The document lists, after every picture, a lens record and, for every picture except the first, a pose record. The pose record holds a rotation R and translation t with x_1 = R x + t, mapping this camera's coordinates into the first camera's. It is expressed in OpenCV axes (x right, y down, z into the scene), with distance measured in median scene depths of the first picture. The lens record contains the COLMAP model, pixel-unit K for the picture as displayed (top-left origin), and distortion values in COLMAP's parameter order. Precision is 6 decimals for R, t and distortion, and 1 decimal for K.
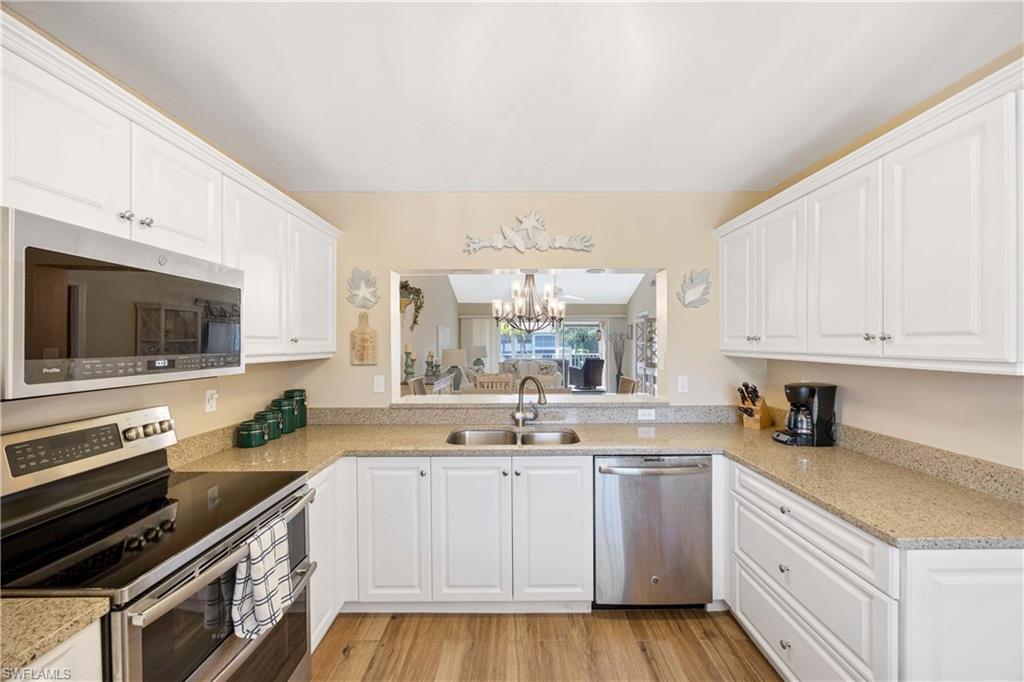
lens RADIAL K [[390.5, 0, 514.7], [0, 390.5, 345.6], [0, 0, 1]] dist [-0.001067, 0.000000]
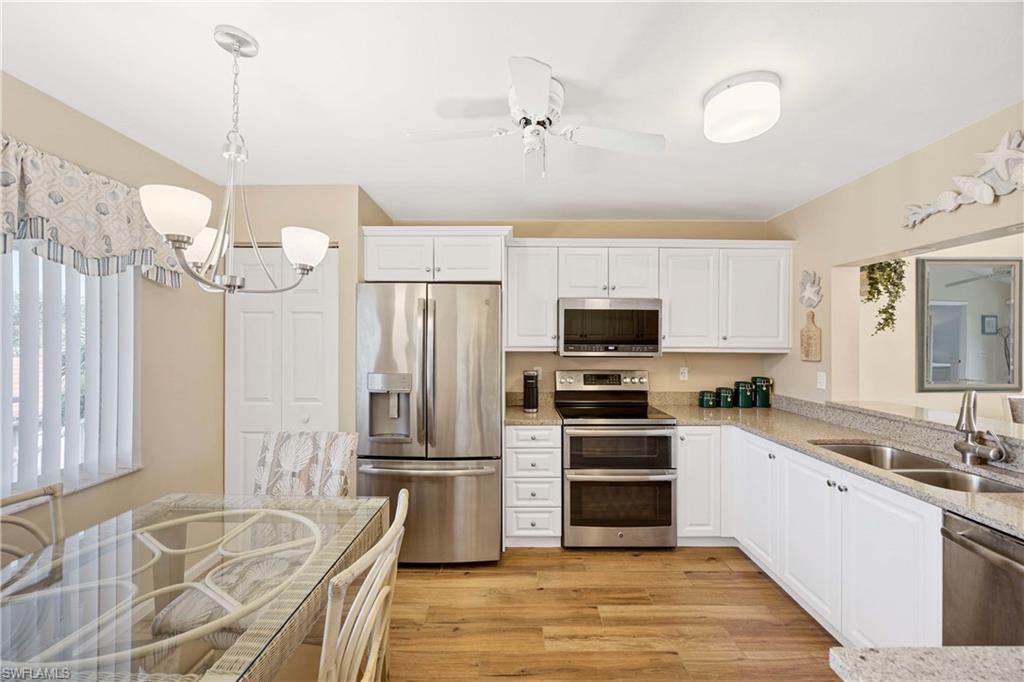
lens RADIAL K [[396.9, 0, 512.0], [0, 396.9, 341.0], [0, 0, 1]] dist [-0.000031, -0.000010]
pose [[-0.009183, 0.009968, -0.999908, 0.871659], [-0.011119, 0.999887, 0.010070, -0.007837], [0.999896, 0.011210, -0.009071, 0.248102]]
